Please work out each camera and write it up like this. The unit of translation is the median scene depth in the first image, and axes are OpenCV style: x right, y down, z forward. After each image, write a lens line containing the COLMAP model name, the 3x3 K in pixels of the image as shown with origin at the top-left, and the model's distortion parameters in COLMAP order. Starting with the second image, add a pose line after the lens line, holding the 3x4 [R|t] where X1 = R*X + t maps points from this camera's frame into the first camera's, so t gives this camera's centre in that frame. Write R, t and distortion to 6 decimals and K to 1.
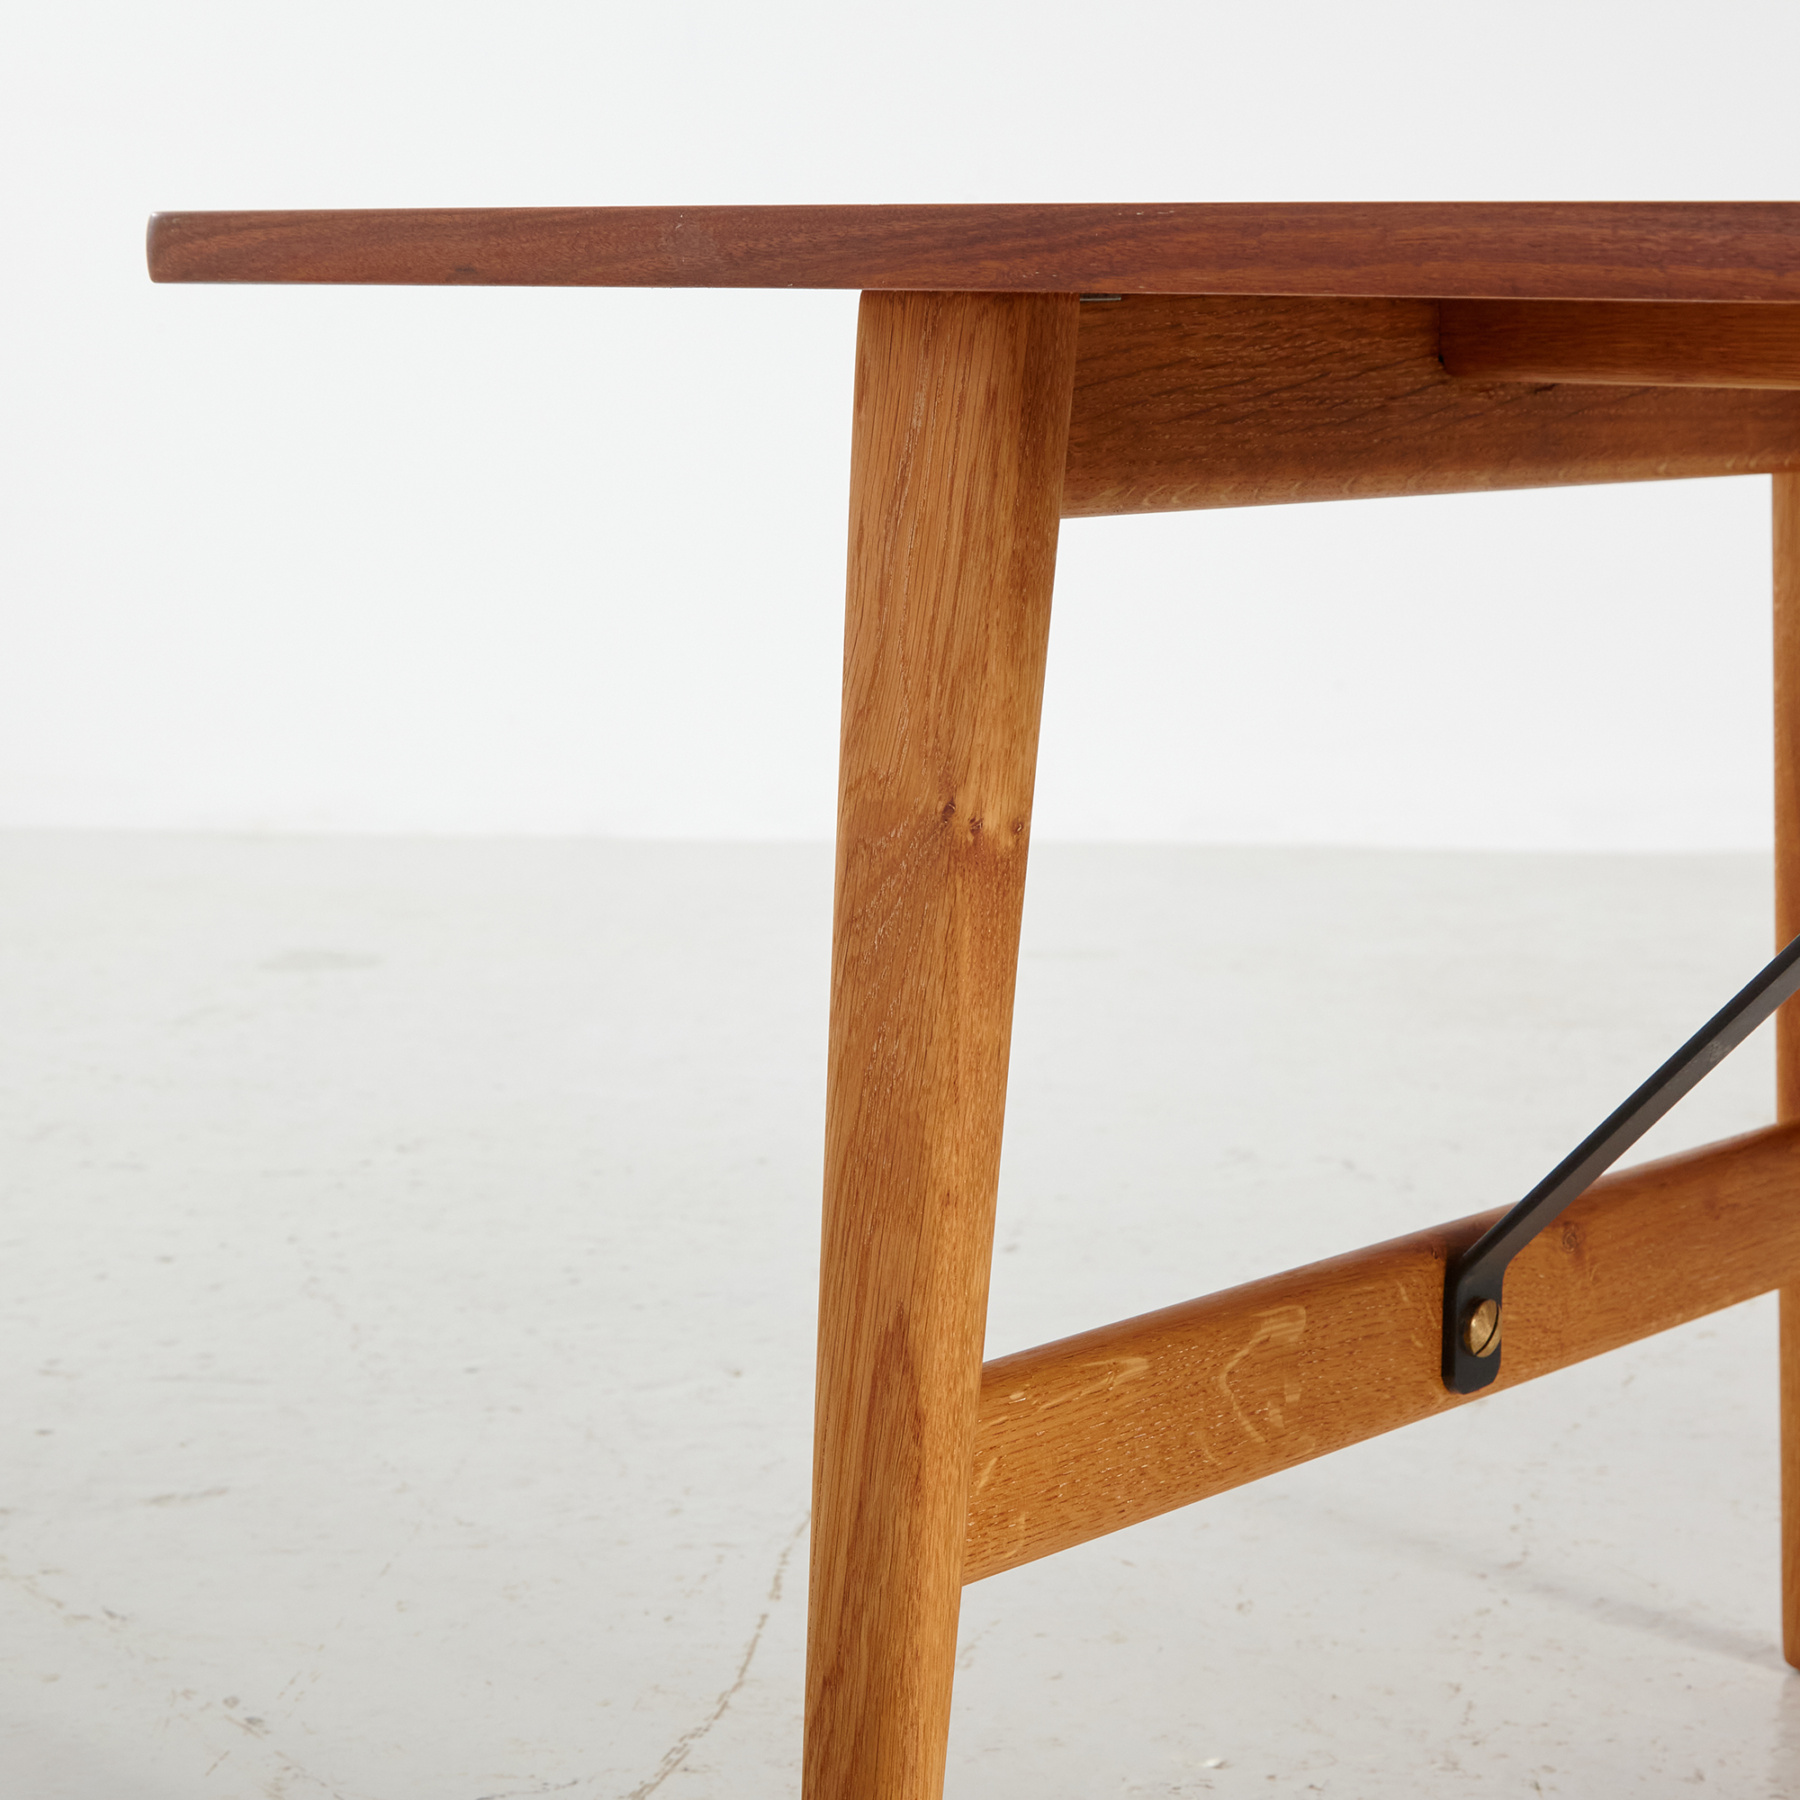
lens RADIAL K [[3944.0, 0, 900.0], [0, 3944.0, 900.0], [0, 0, 1]] dist [-0.026755, 0.242282]
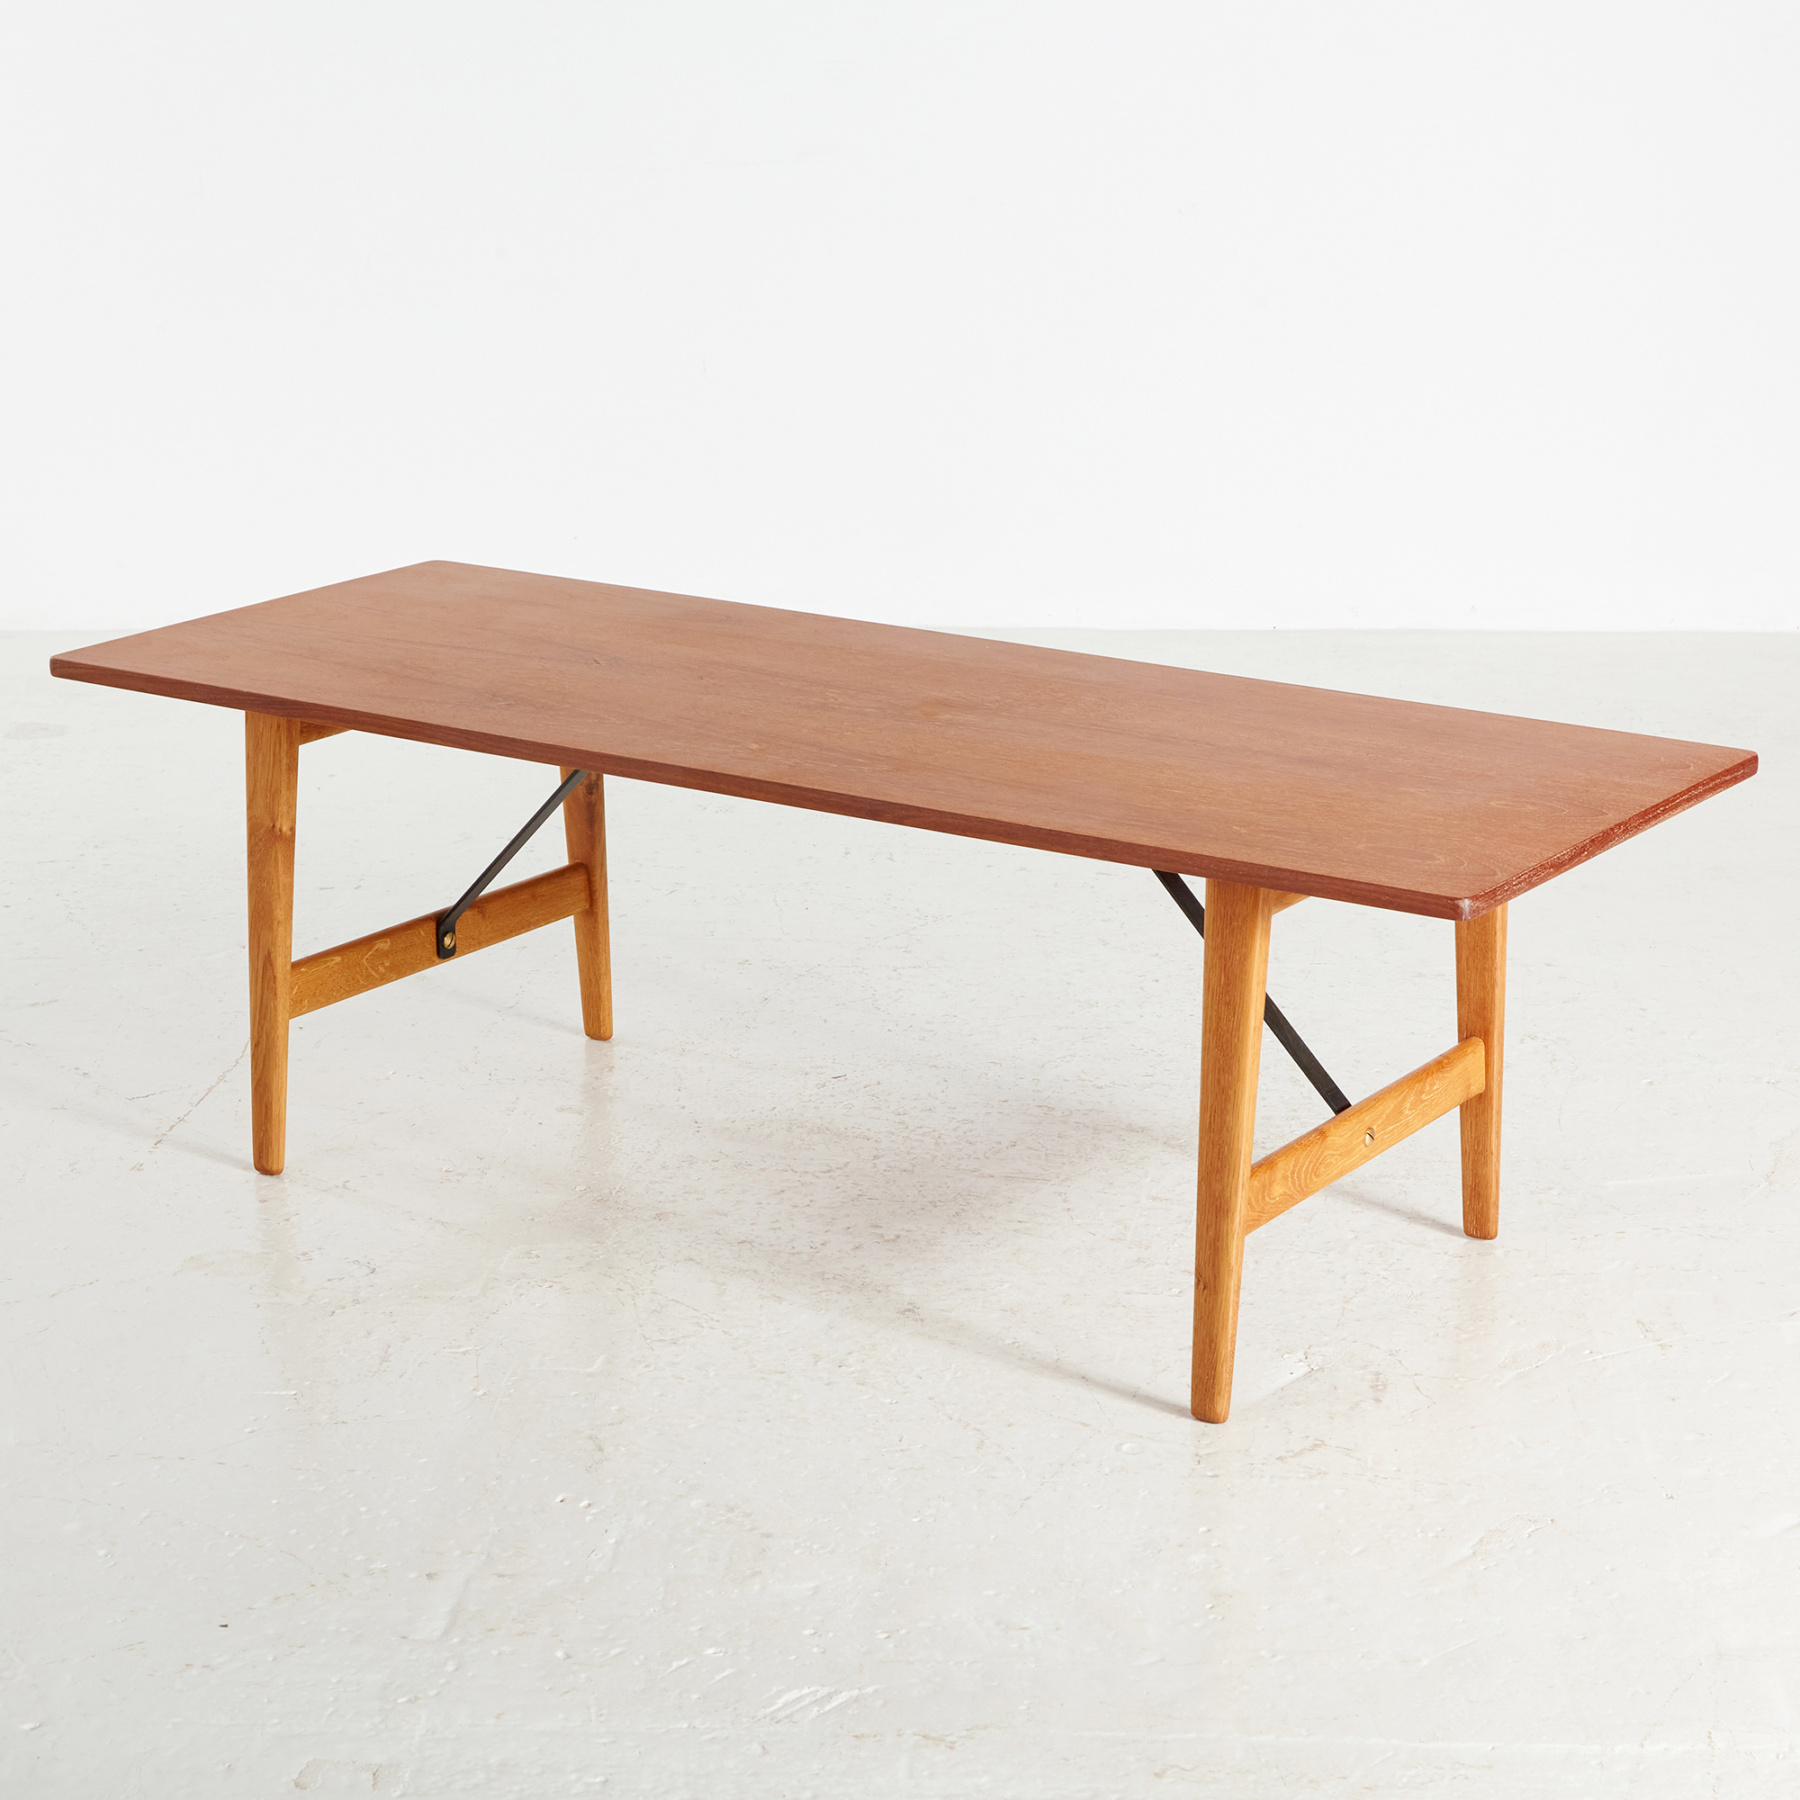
lens RADIAL K [[3856.9, 0, 900.0], [0, 3856.9, 900.0], [0, 0, 1]] dist [-0.133705, 0.953500]
pose [[0.993286, -0.040470, 0.108372, 0.204240], [0.025384, 0.990228, 0.137127, -0.438998], [-0.112862, -0.133455, 0.984607, -2.736081]]
